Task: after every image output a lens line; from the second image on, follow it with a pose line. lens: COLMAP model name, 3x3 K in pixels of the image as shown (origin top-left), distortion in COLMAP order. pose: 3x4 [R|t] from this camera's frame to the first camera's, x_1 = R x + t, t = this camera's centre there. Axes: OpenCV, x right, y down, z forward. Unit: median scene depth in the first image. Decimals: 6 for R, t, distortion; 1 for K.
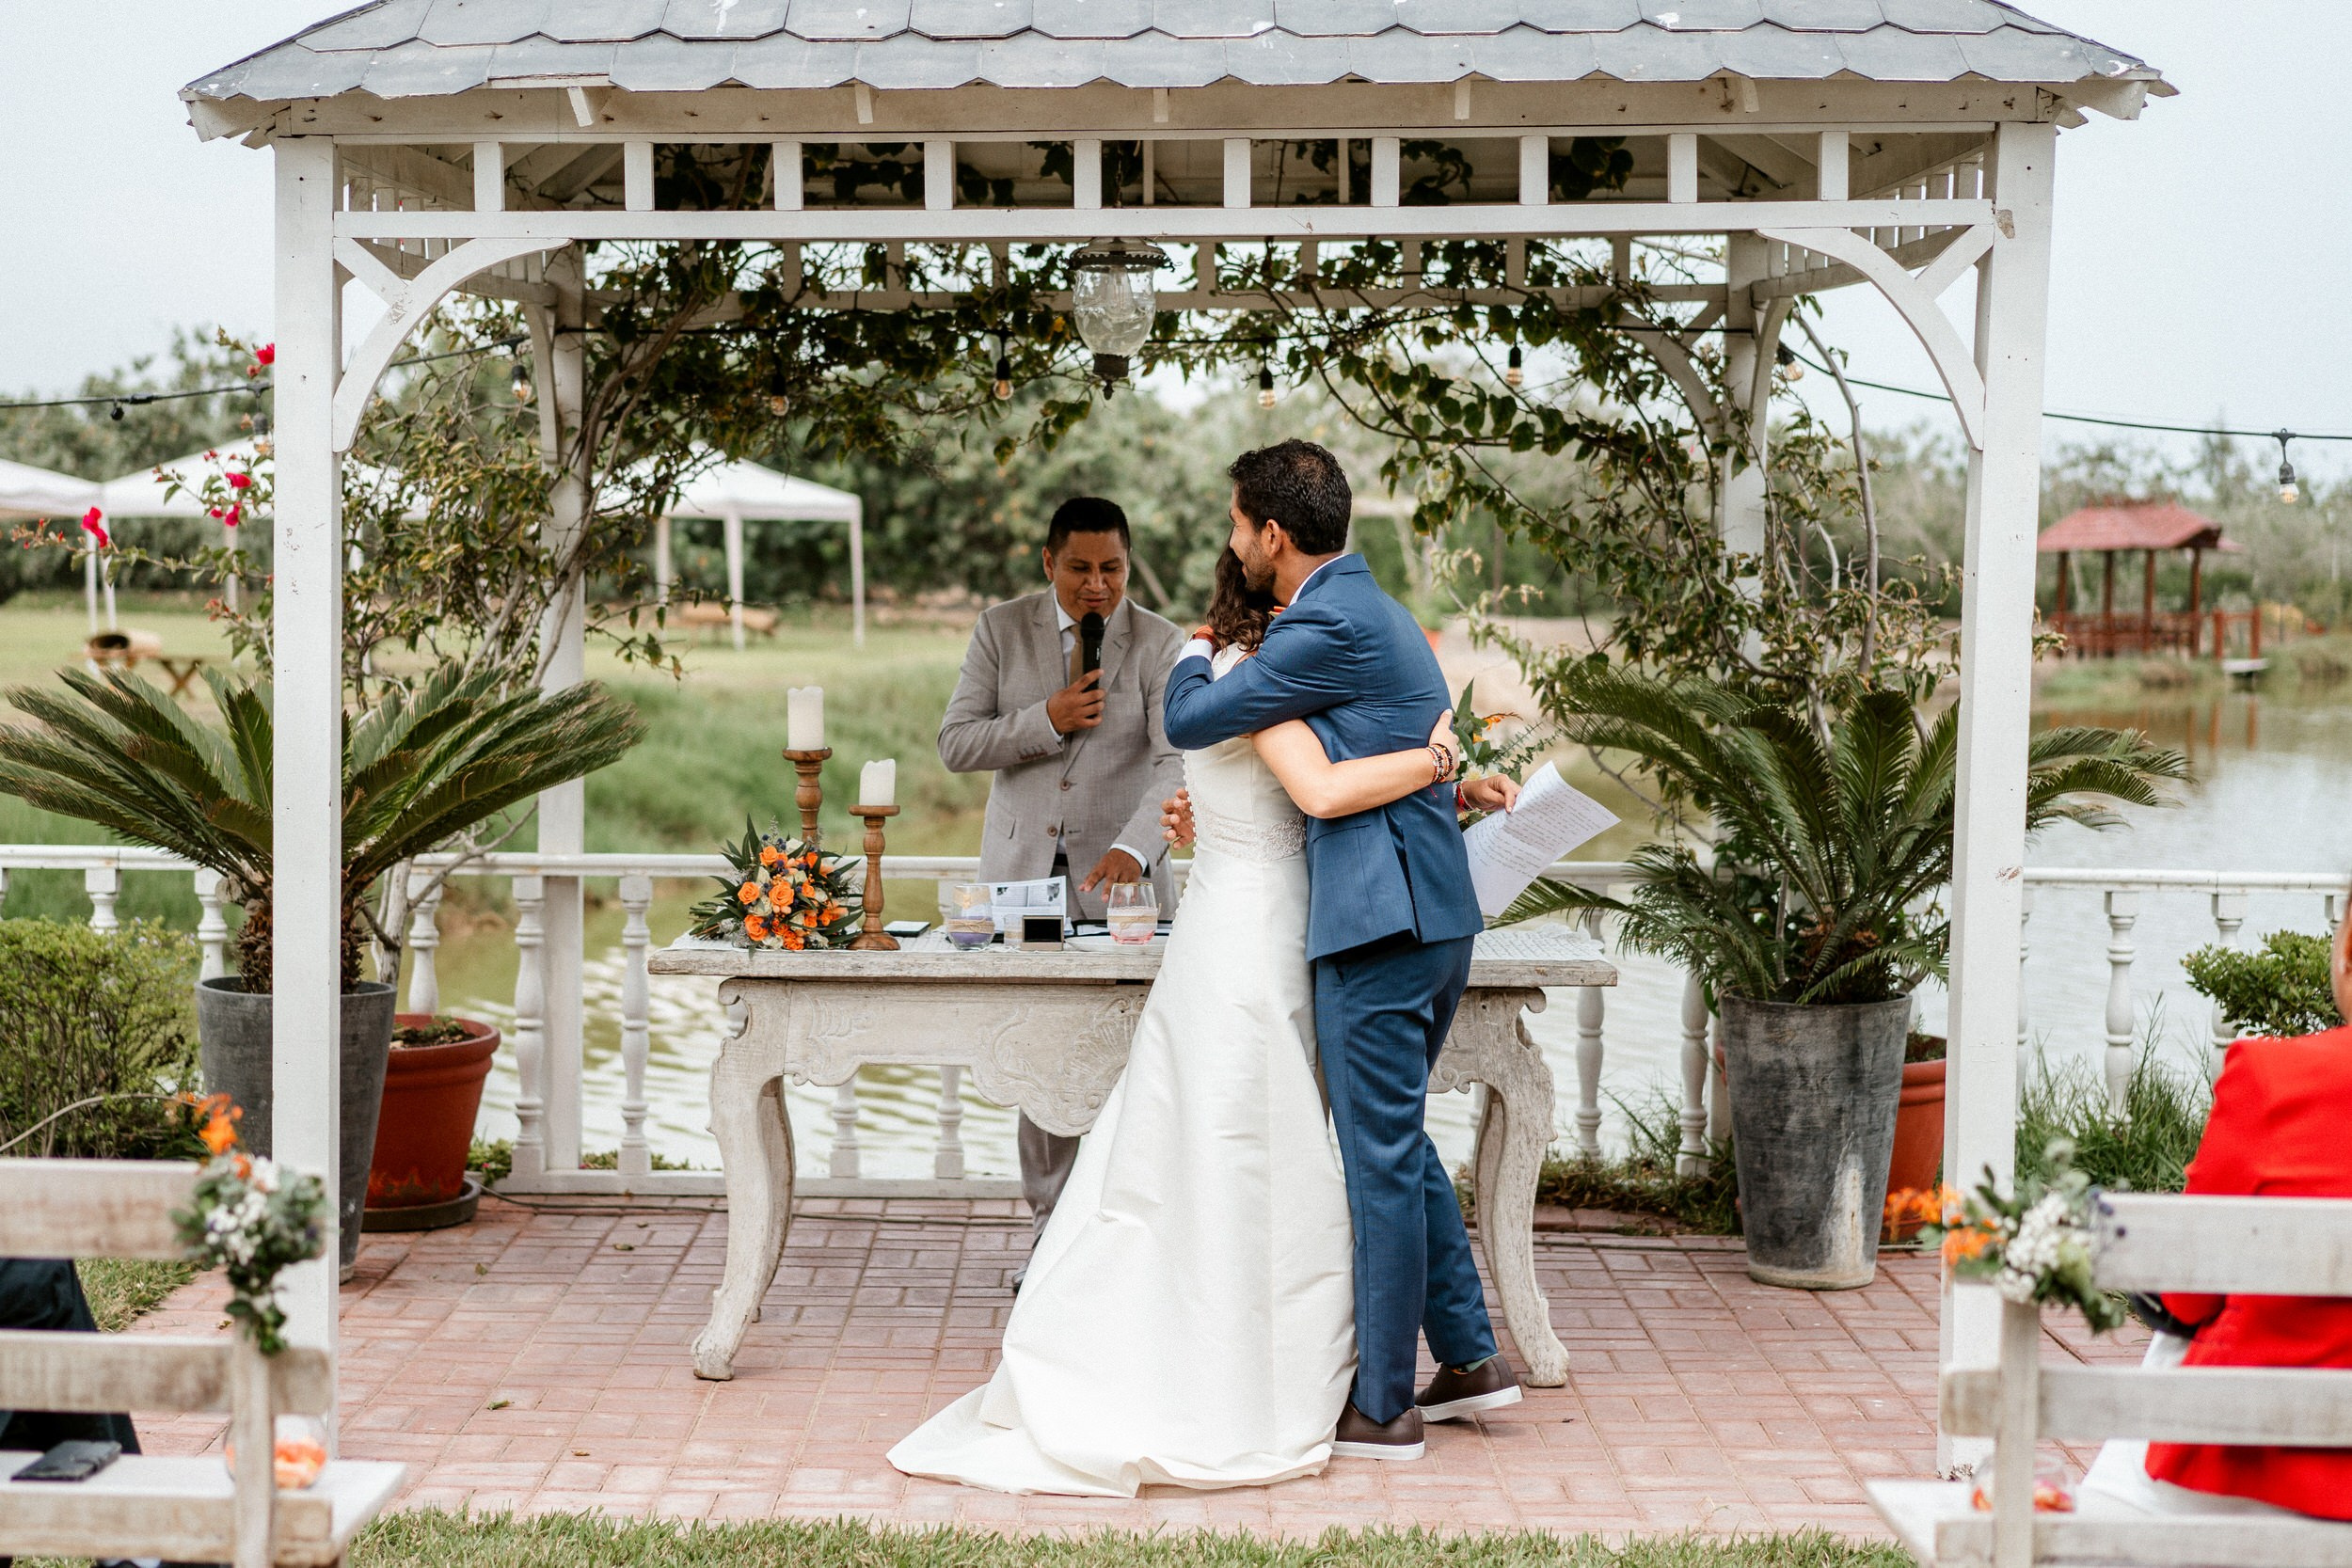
lens RADIAL K [[3787.7, 0, 1094.9], [0, 3787.7, 811.8], [0, 0, 1]] dist [-0.009442, 0.033950]
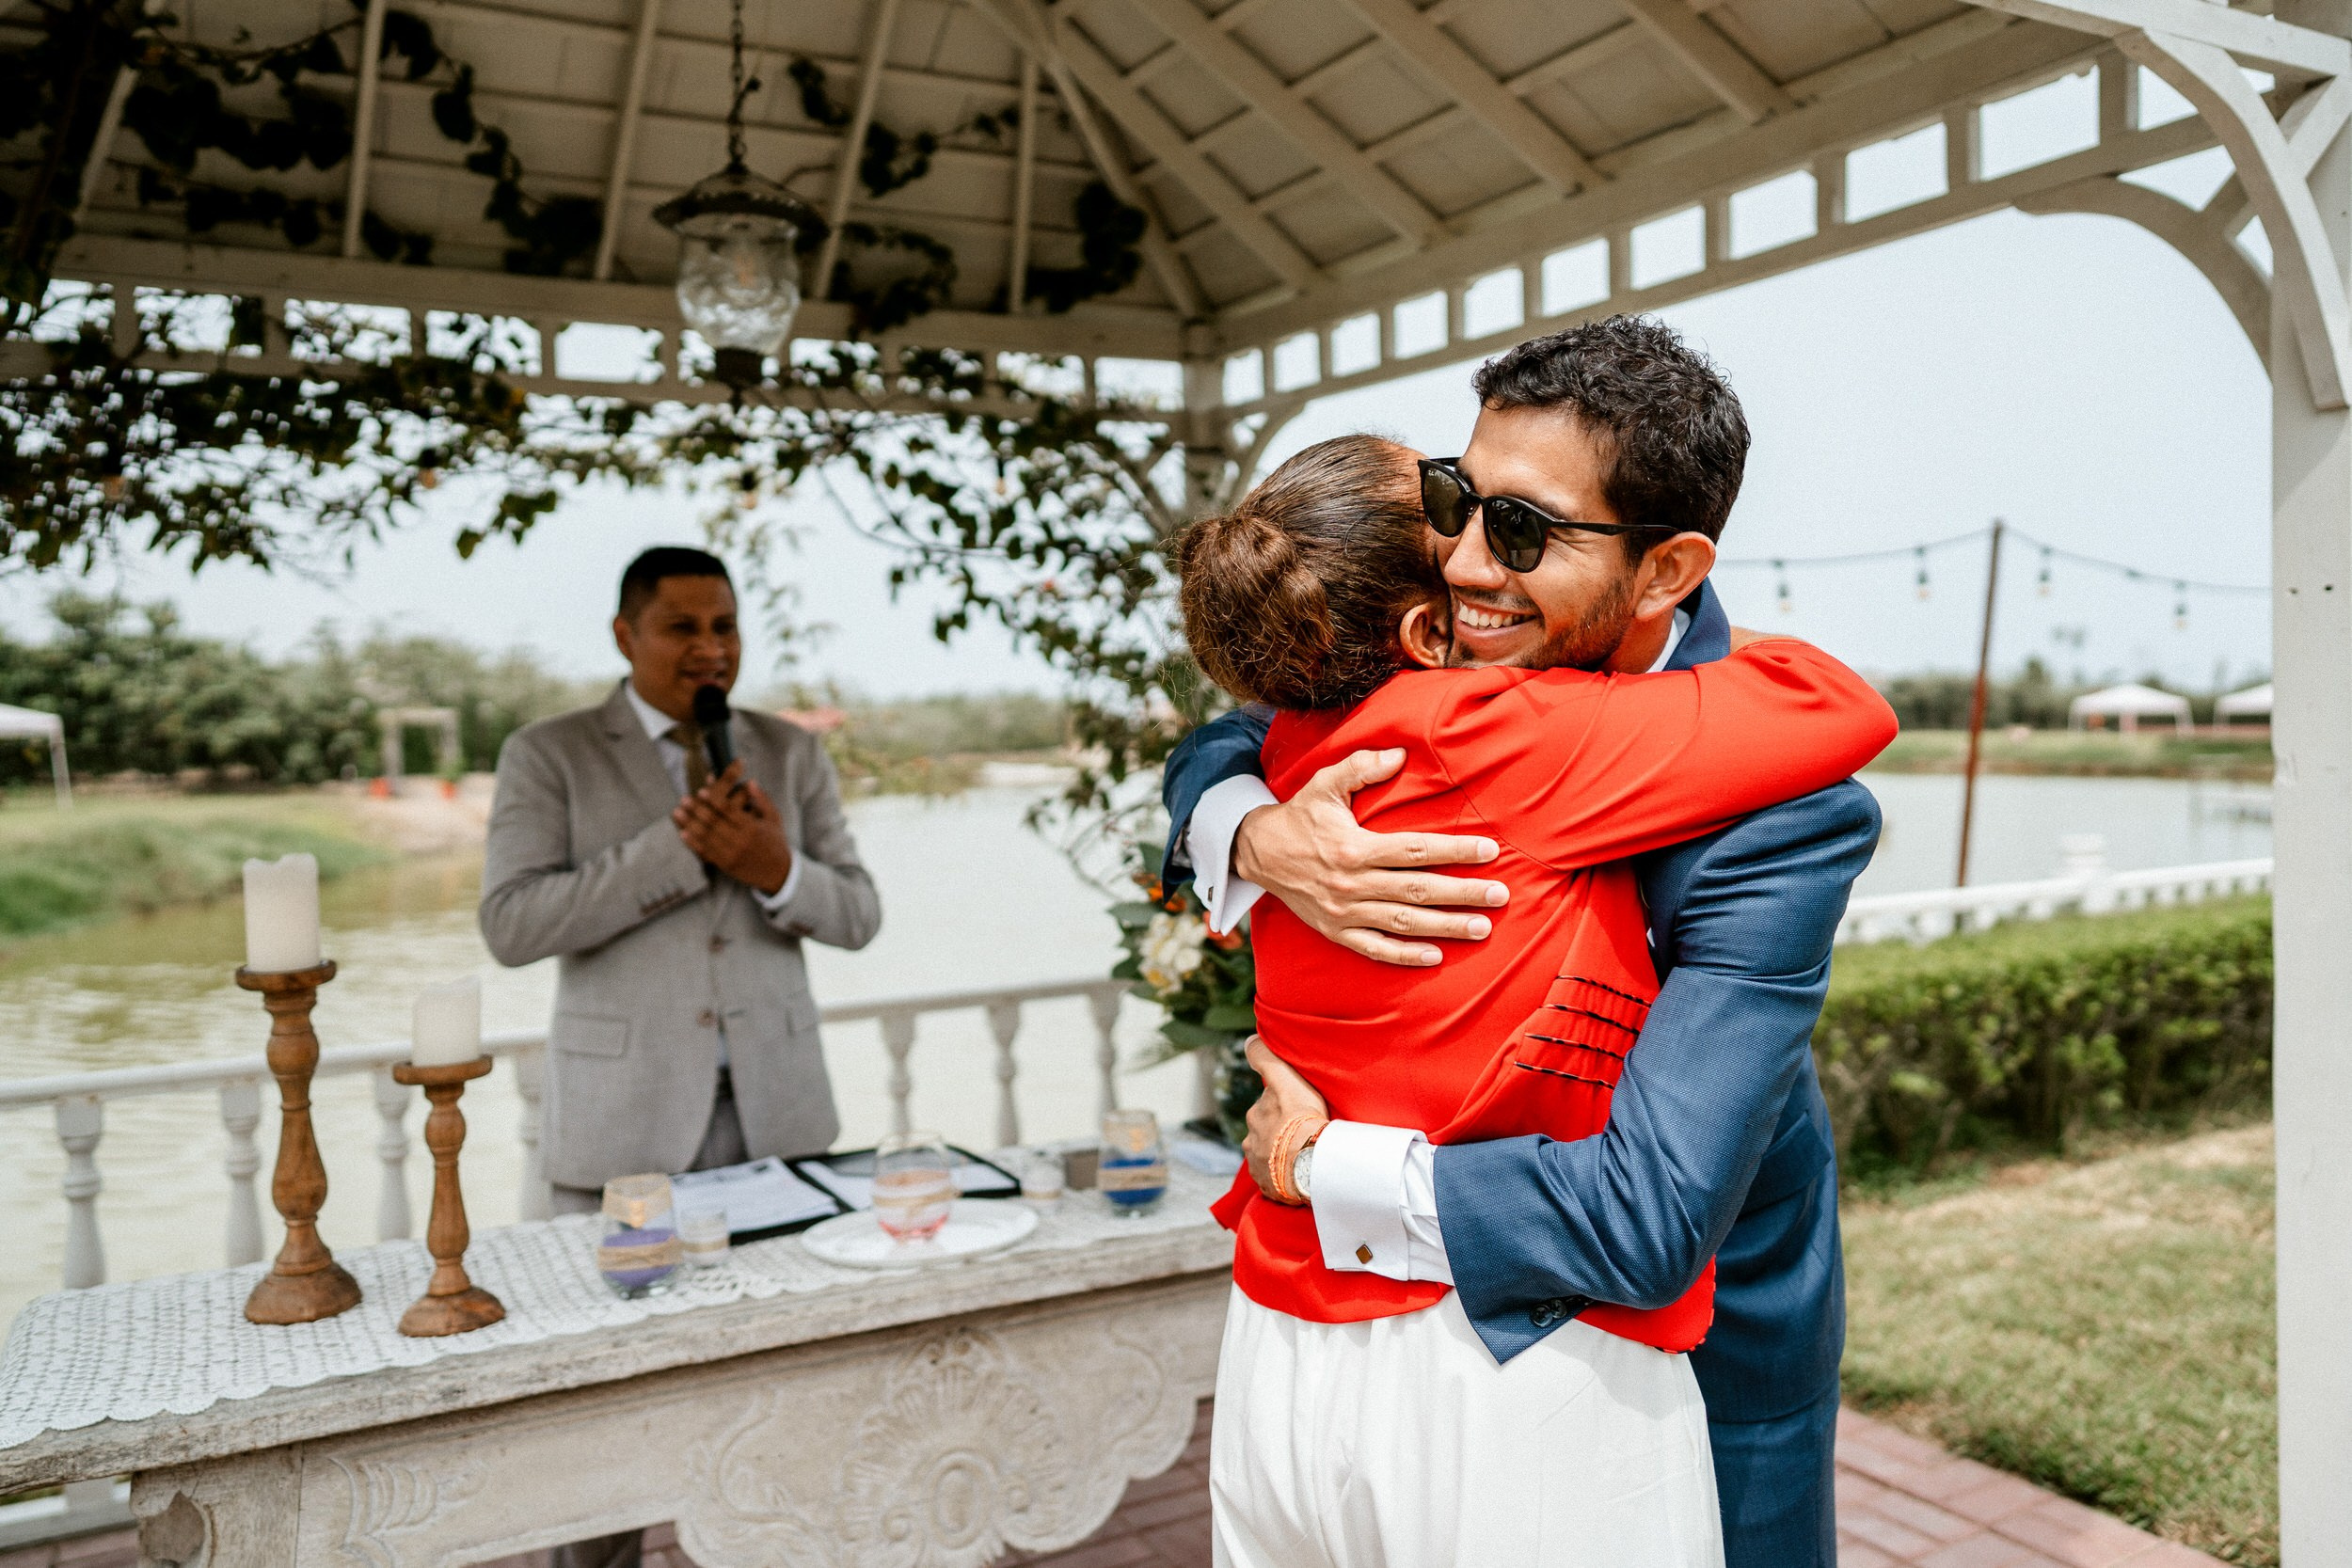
lens RADIAL K [[1723.3, 0, 1233.4], [0, 1723.3, 747.9], [0, 0, 1]] dist [0.003785, 0.002459]
pose [[0.856728, -0.034602, 0.514607, -0.071826], [0.066509, 0.996828, -0.043699, -0.023676], [-0.511463, 0.071664, 0.856312, 0.589680]]
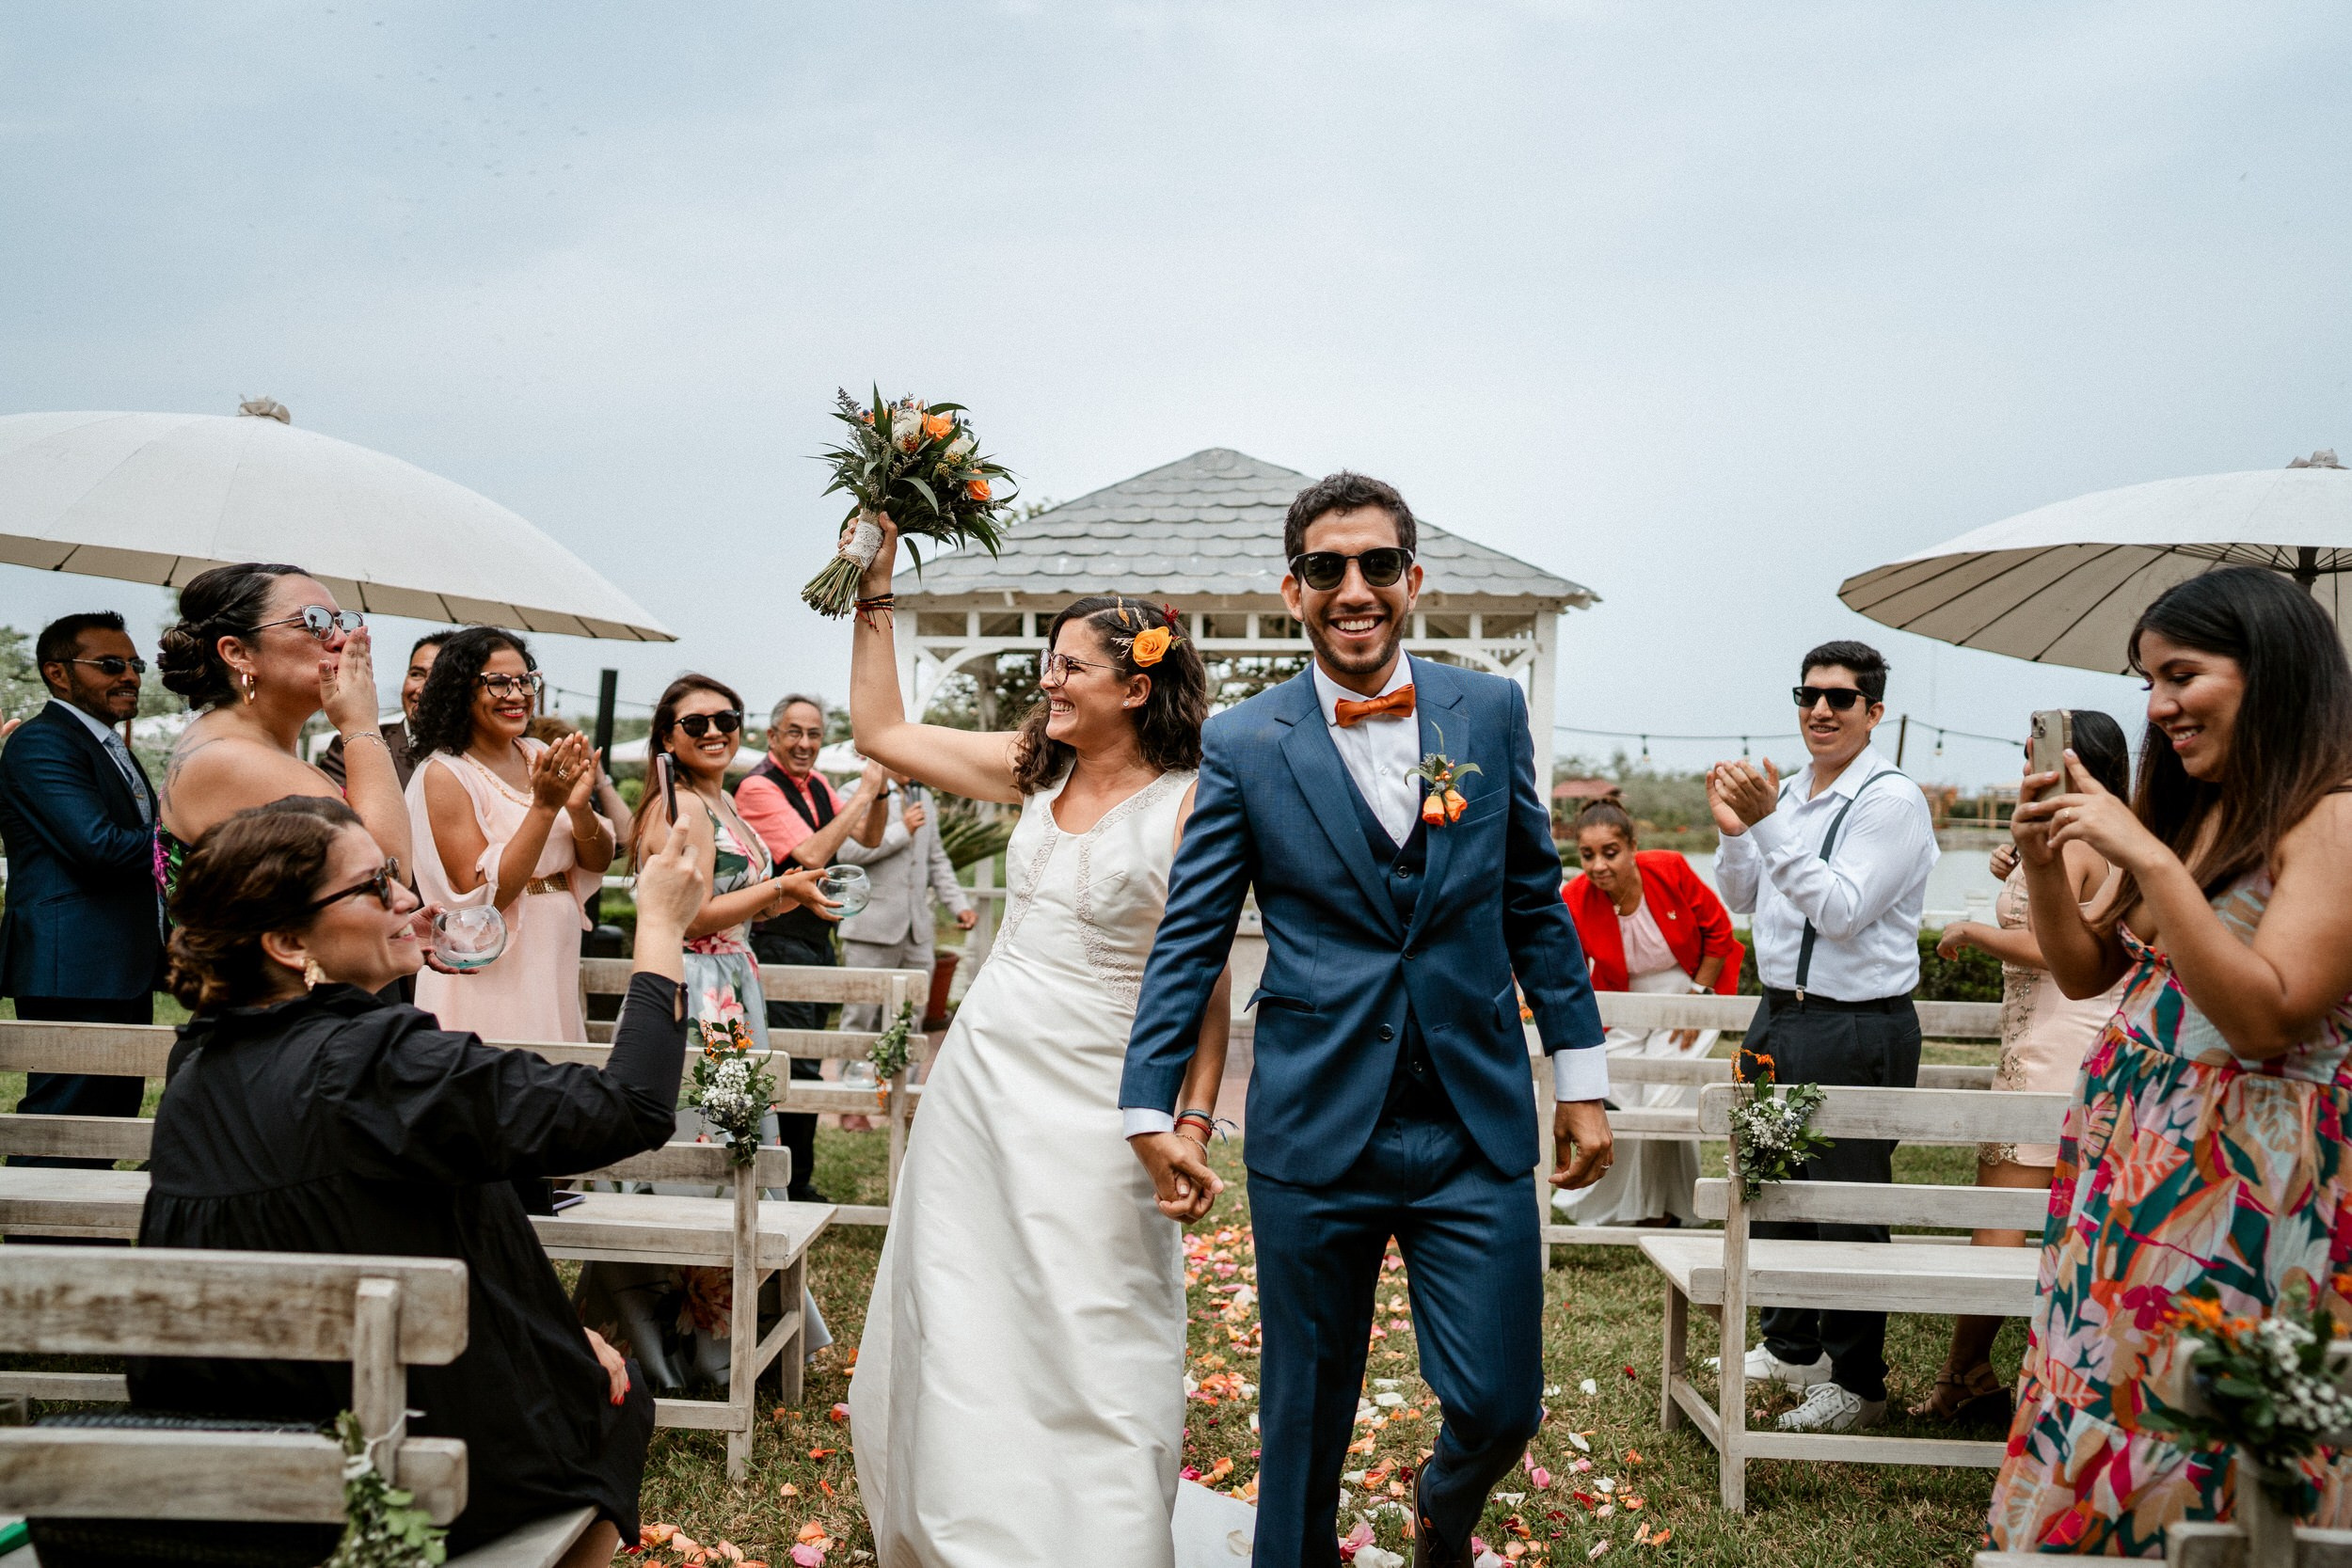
lens RADIAL K [[1515.9, 0, 1168.6], [0, 1515.9, 805.5], [0, 0, 1]] dist [-0.030656, 0.000221]
pose [[0.999928, 0.011805, -0.001964, -0.013073], [-0.011905, 0.997965, -0.062637, 0.018034], [0.001220, 0.062656, 0.998034, -0.044081]]
